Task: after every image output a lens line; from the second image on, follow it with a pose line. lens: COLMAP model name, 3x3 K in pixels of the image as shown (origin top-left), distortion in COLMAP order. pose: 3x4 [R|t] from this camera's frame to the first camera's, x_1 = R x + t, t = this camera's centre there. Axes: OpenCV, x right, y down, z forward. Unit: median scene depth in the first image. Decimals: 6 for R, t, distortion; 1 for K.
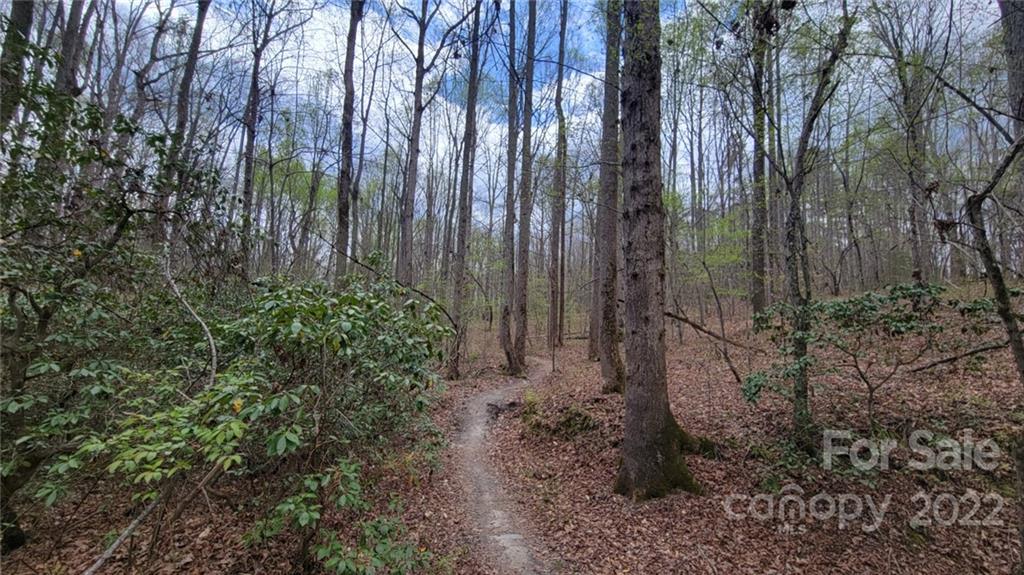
lens RADIAL K [[422.4, 0, 510.4], [0, 422.4, 288.9], [0, 0, 1]] dist [-0.000259, -0.000042]
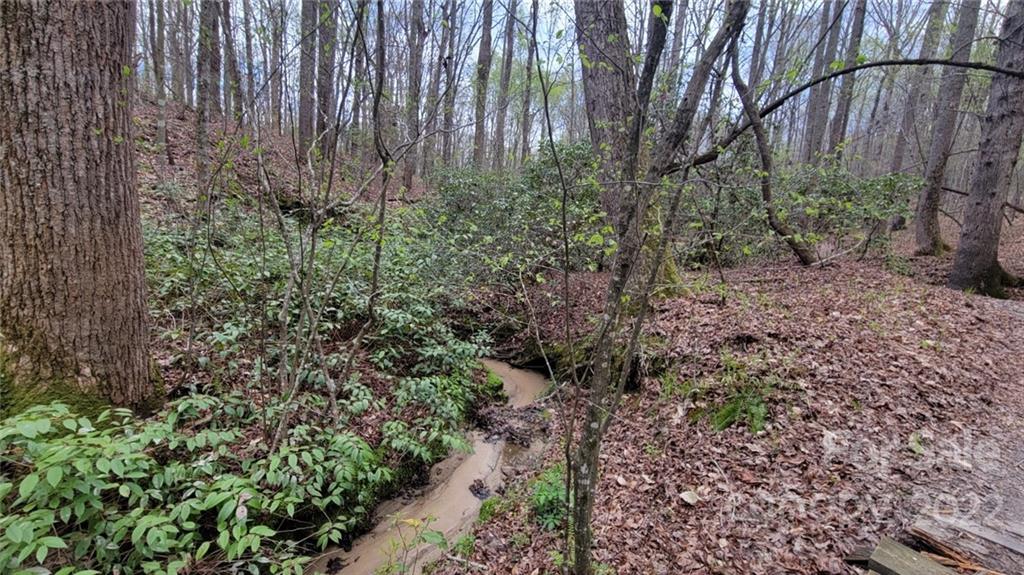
lens RADIAL K [[422.4, 0, 514.1], [0, 422.4, 287.4], [0, 0, 1]] dist [-0.000259, -0.000042]
pose [[0.913050, 0.085800, -0.398720, -0.562572], [0.013899, 0.970507, 0.240671, 0.008704], [0.407610, -0.225286, 0.884929, -1.013444]]
